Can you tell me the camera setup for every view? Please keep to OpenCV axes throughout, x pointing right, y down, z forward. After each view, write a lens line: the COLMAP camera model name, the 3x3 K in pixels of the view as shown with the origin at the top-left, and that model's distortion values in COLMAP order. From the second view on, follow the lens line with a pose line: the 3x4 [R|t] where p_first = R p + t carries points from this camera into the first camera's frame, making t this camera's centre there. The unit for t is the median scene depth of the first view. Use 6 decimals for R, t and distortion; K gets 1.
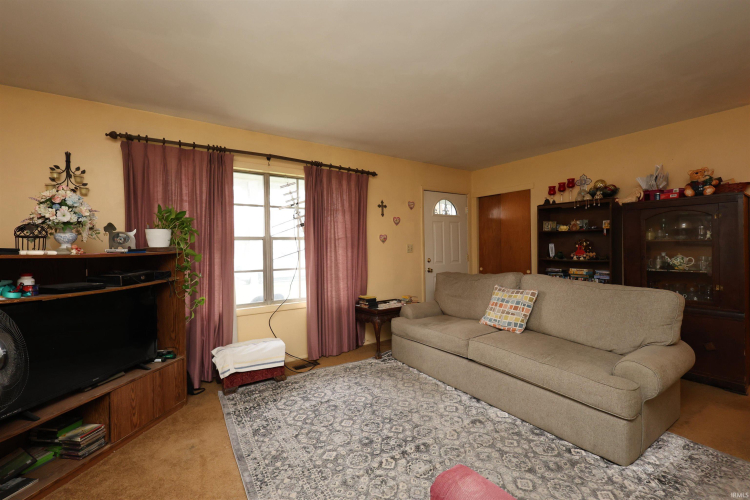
lens RADIAL K [[314.2, 0, 376.6], [0, 314.2, 247.4], [0, 0, 1]] dist [0.003818, 0.000289]
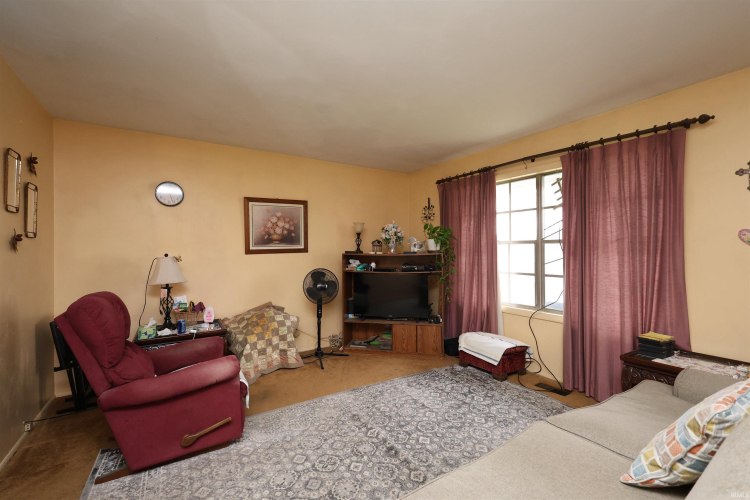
lens RADIAL K [[314.2, 0, 374.8], [0, 314.2, 247.8], [0, 0, 1]] dist [0.003818, 0.000289]
pose [[0.002622, 0.012572, -0.999918, 0.682923], [0.005585, 0.999905, 0.012586, -0.028107], [0.999981, -0.005617, 0.002552, 0.549060]]
